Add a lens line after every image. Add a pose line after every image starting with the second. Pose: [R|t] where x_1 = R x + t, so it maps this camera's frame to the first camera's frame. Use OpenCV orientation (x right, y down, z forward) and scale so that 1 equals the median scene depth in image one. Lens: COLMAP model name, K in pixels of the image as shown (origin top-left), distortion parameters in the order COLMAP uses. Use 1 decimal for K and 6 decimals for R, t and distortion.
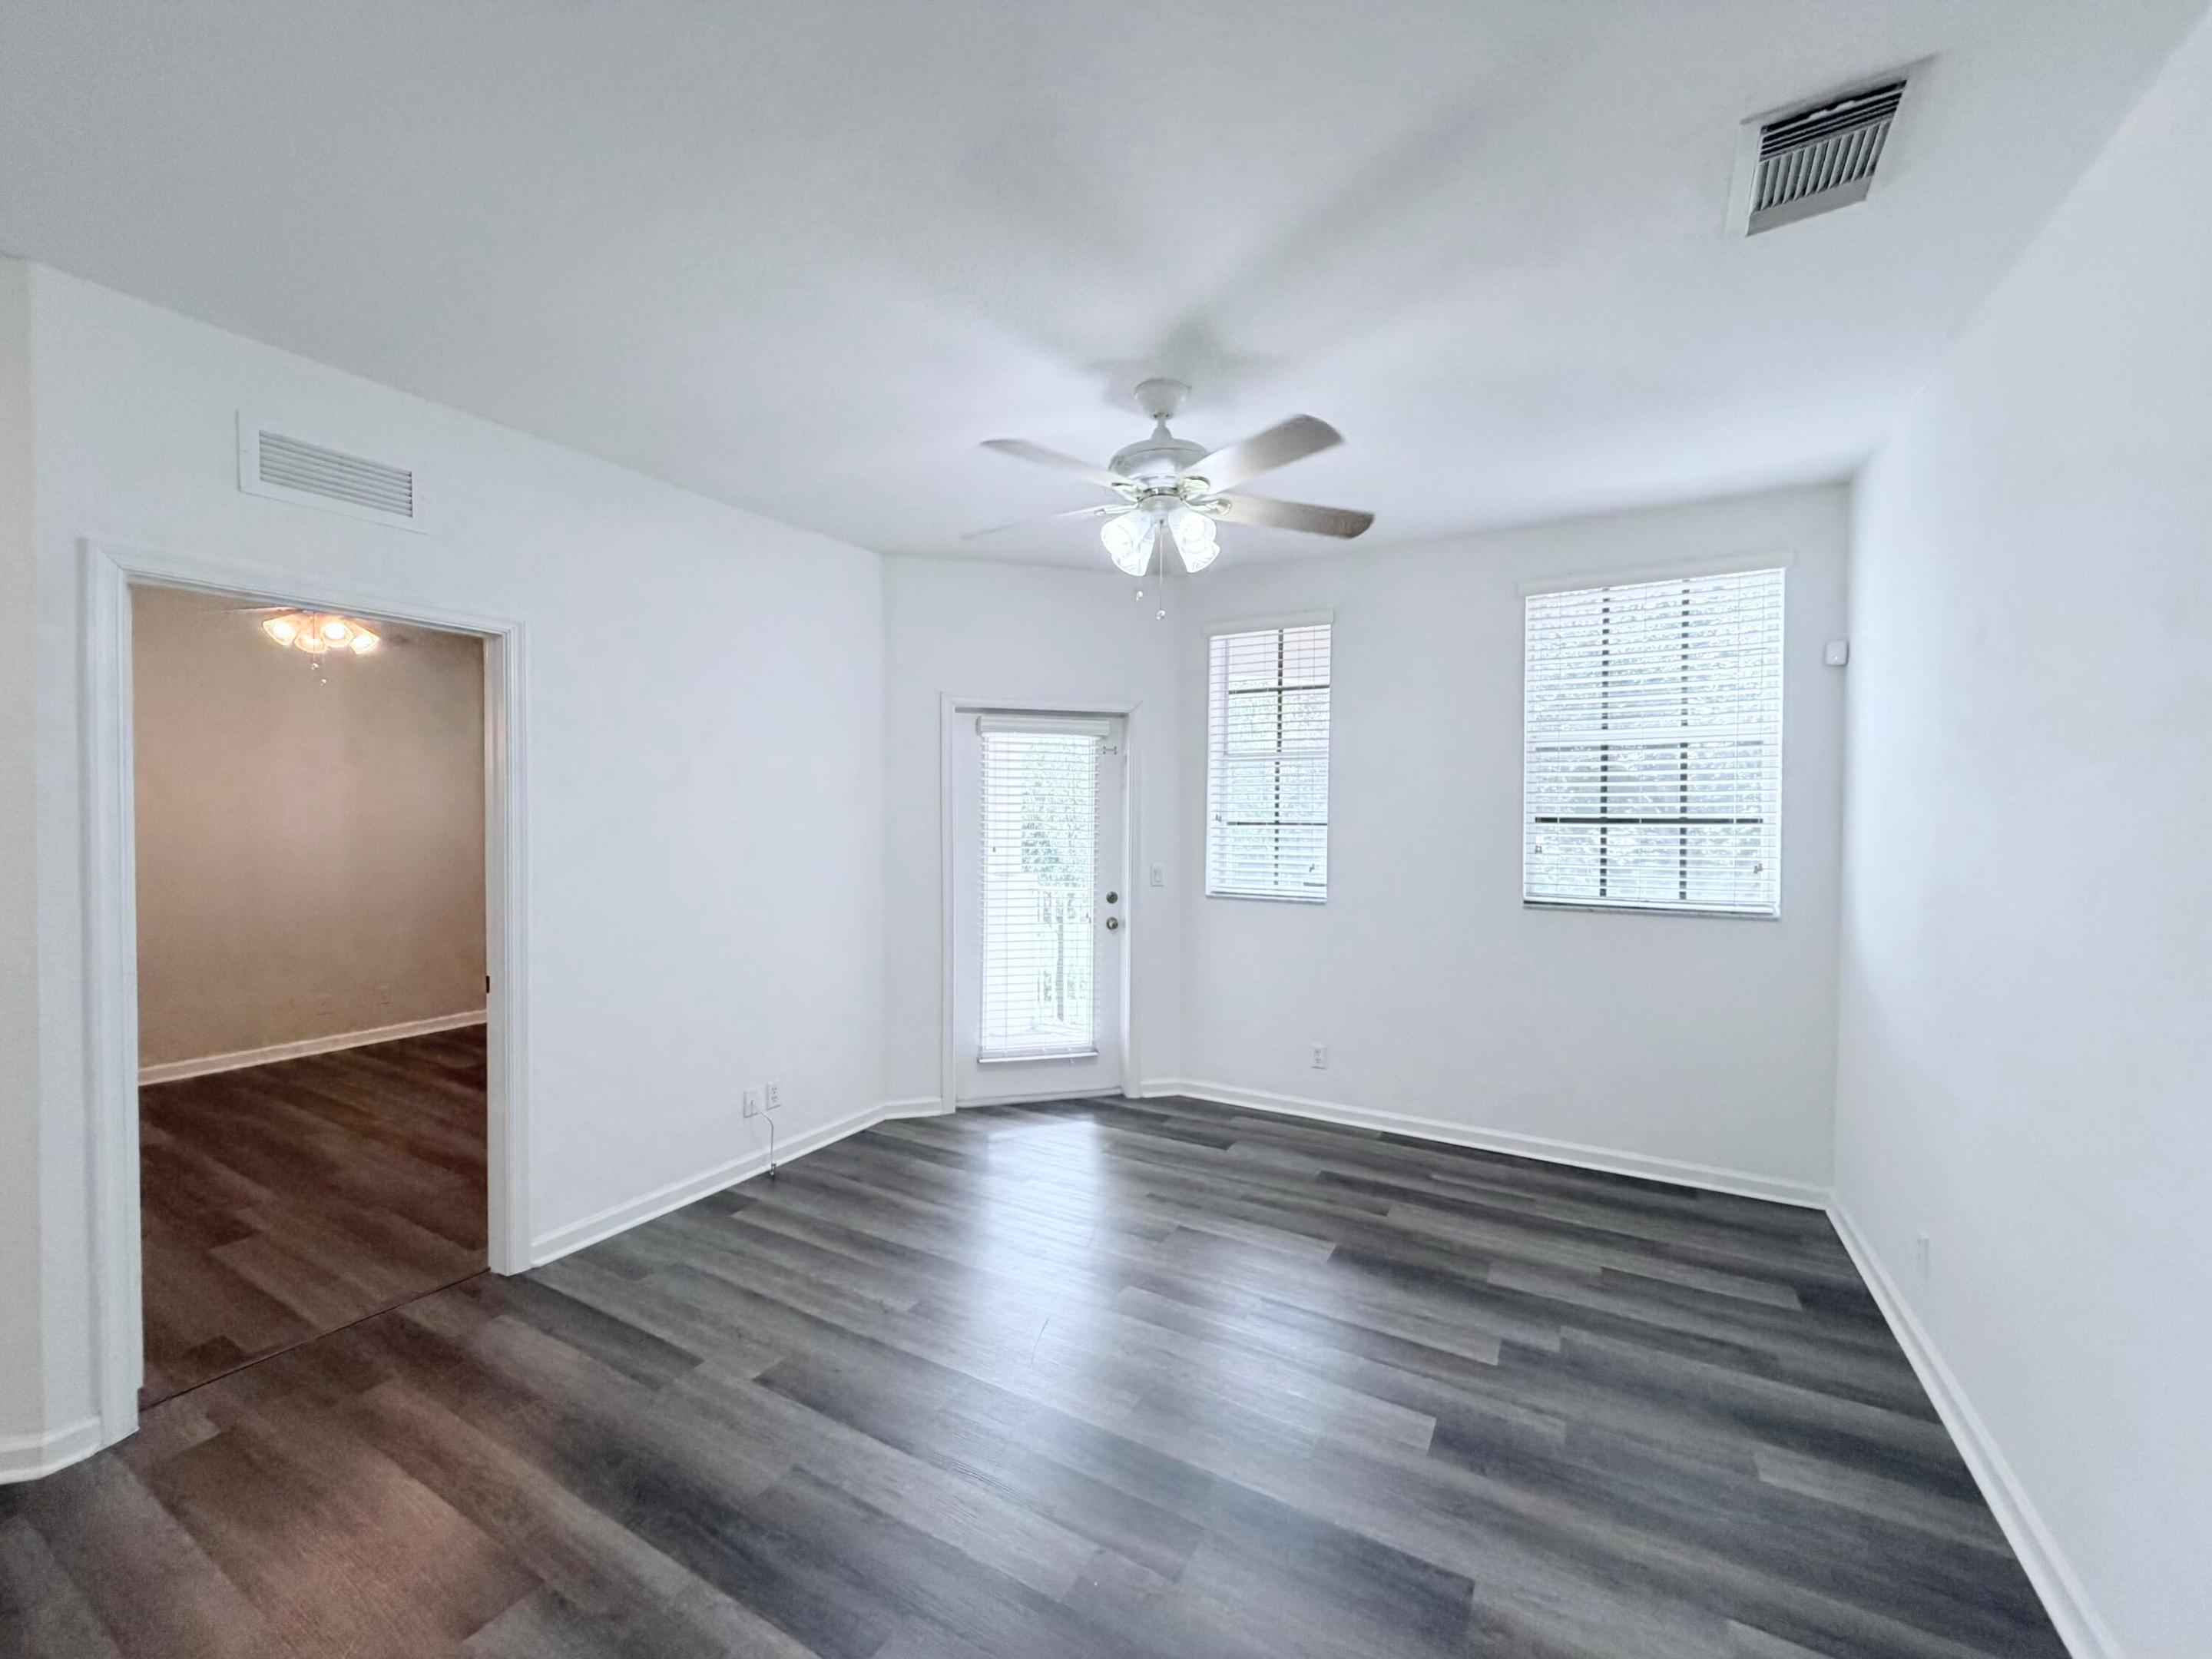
lens RADIAL K [[879.8, 0, 1099.3], [0, 879.8, 829.9], [0, 0, 1]] dist [0.000394, -0.000312]
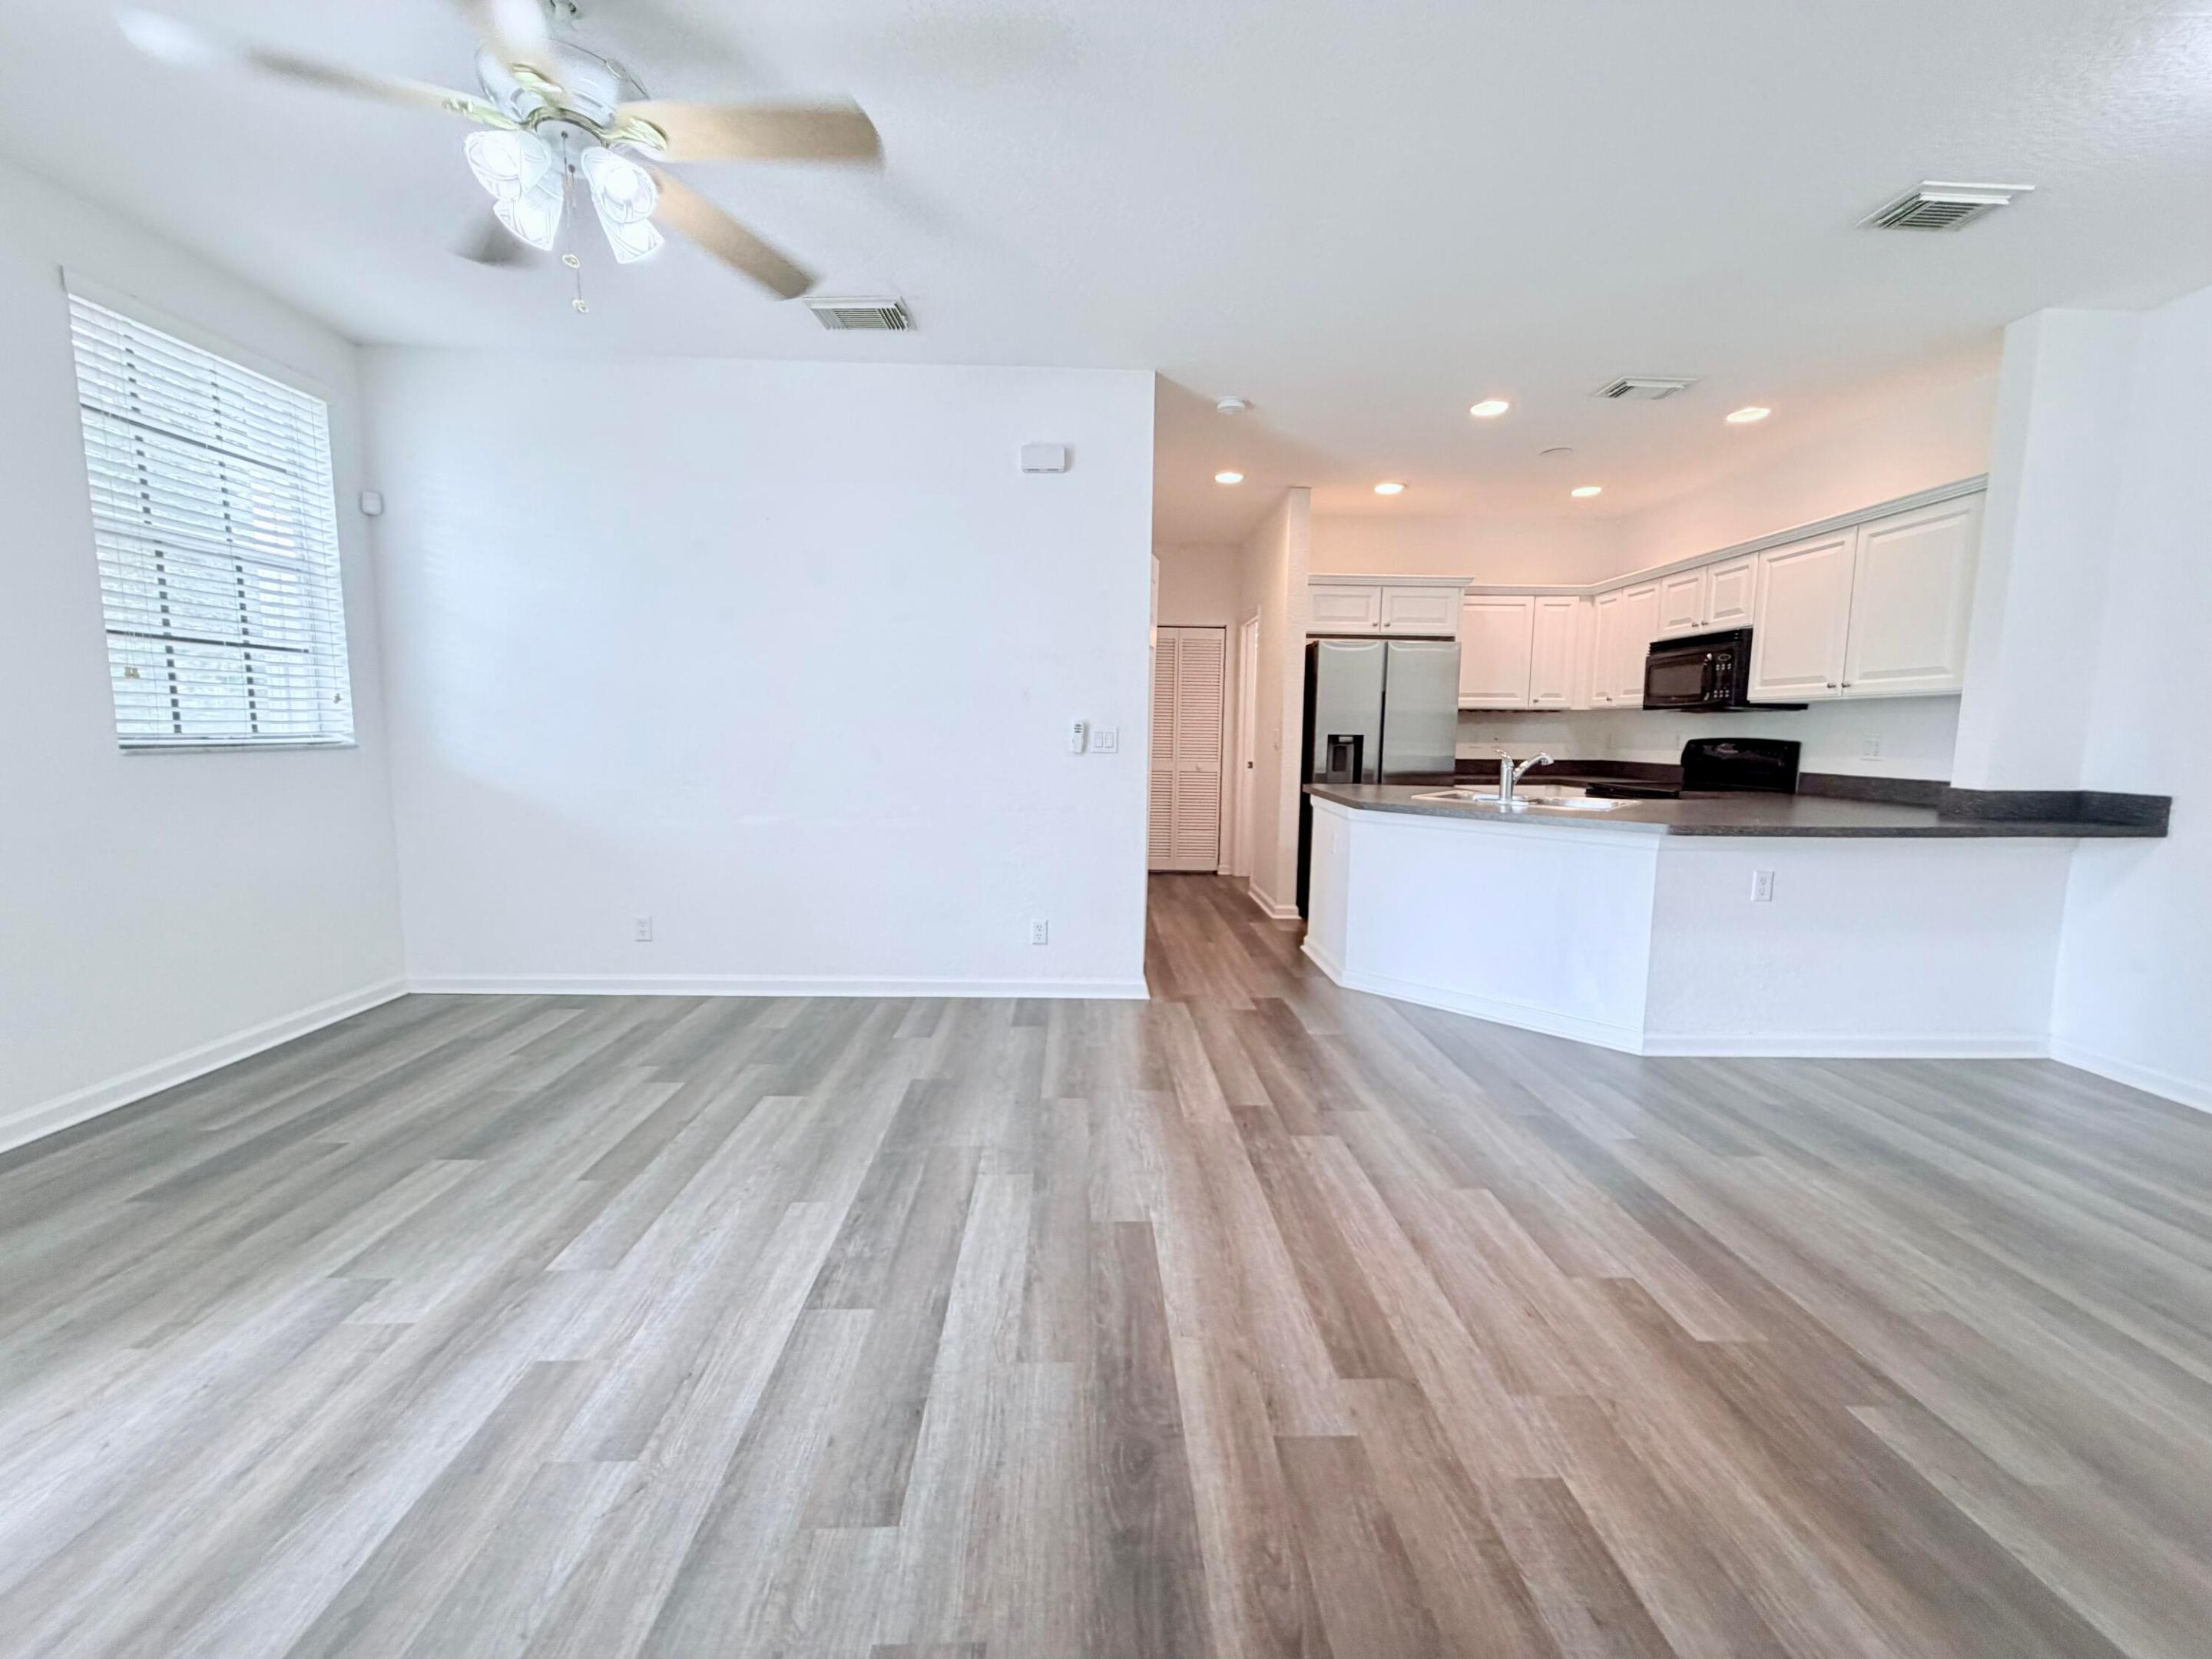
lens RADIAL K [[885.8, 0, 1100.7], [0, 885.8, 828.4], [0, 0, 1]] dist [0.002882, 0.000170]
pose [[-0.514615, -0.105419, 0.850916, -0.610704], [0.002603, 0.992216, 0.124499, 0.067809], [-0.857417, 0.066284, -0.510335, 0.773746]]
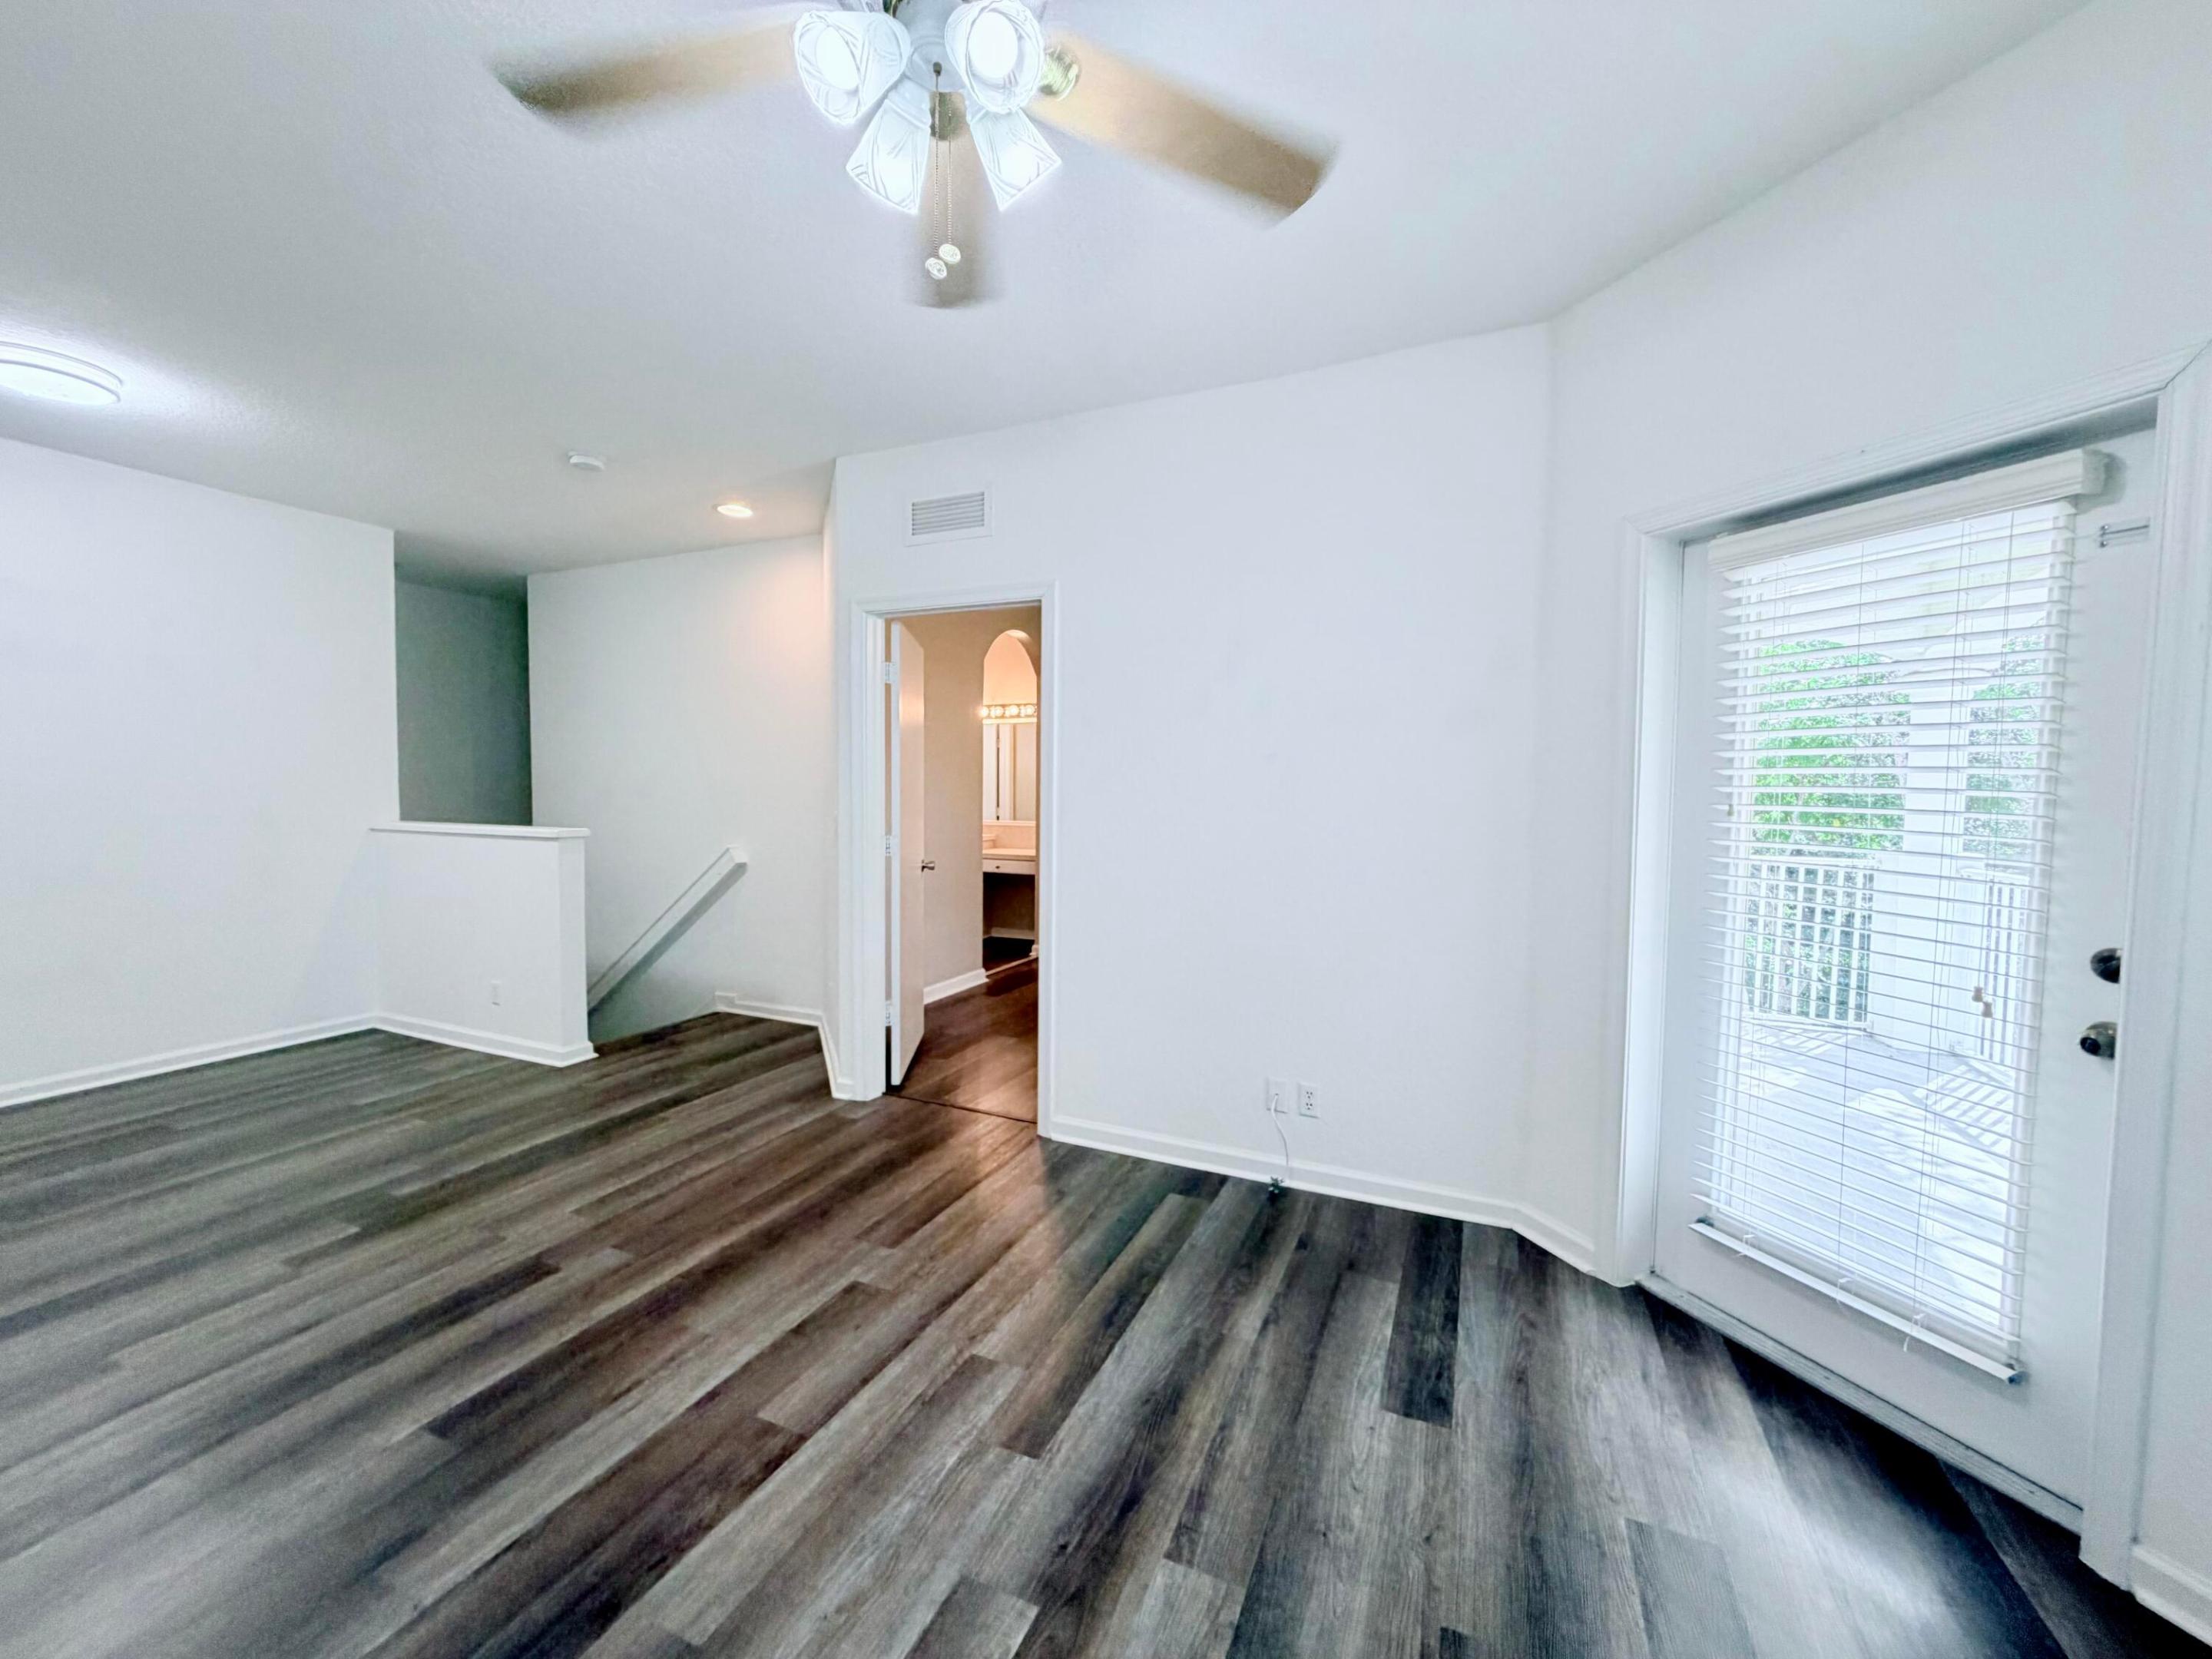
lens RADIAL K [[879.8, 0, 1099.3], [0, 879.8, 829.9], [0, 0, 1]] dist [0.000394, -0.000312]
pose [[0.100012, 0.044090, -0.994009, 0.428982], [-0.030481, 0.998685, 0.041230, 0.030310], [0.994519, 0.026175, 0.101224, 0.783893]]
